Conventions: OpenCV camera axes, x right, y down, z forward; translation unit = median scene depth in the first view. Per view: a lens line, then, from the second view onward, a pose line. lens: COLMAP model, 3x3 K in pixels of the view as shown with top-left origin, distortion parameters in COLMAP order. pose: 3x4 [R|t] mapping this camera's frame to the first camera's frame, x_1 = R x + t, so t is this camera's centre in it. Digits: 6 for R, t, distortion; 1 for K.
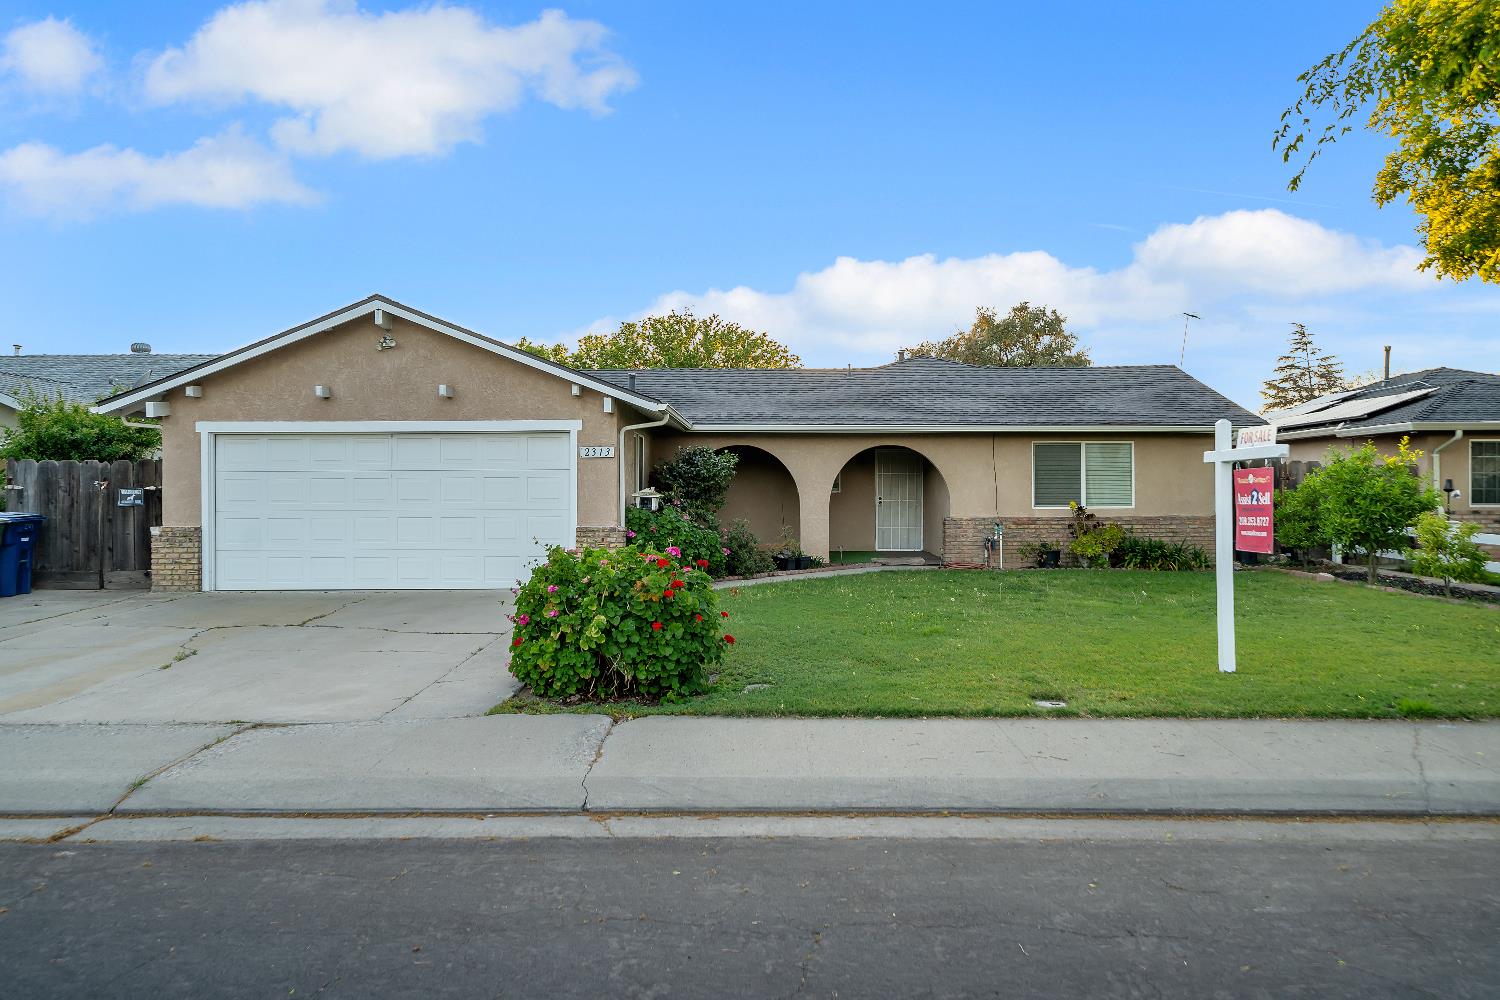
lens RADIAL K [[1003.5, 0, 751.8], [0, 1003.5, 500.6], [0, 0, 1]] dist [-0.004376, 0.000192]
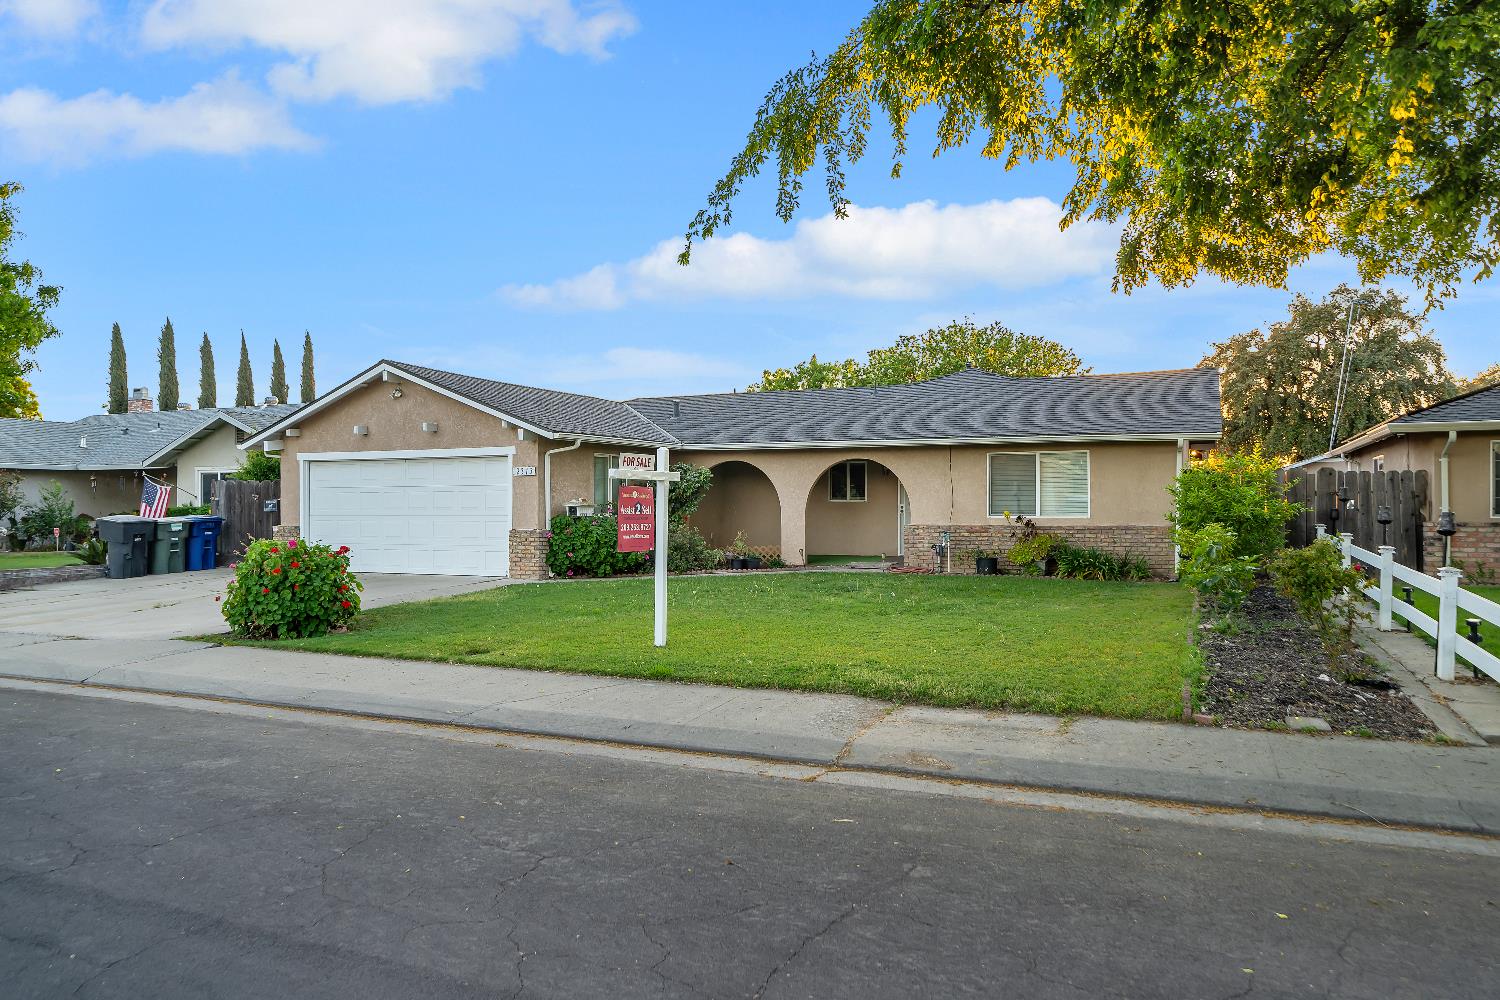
lens RADIAL K [[1003.5, 0, 745.0], [0, 1003.5, 496.1], [0, 0, 1]] dist [-0.004376, 0.000192]
pose [[0.920093, -0.002228, -0.391694, 0.472755], [-0.002013, 0.999944, -0.010415, -0.002681], [0.391695, 0.010371, 0.920037, -0.057439]]
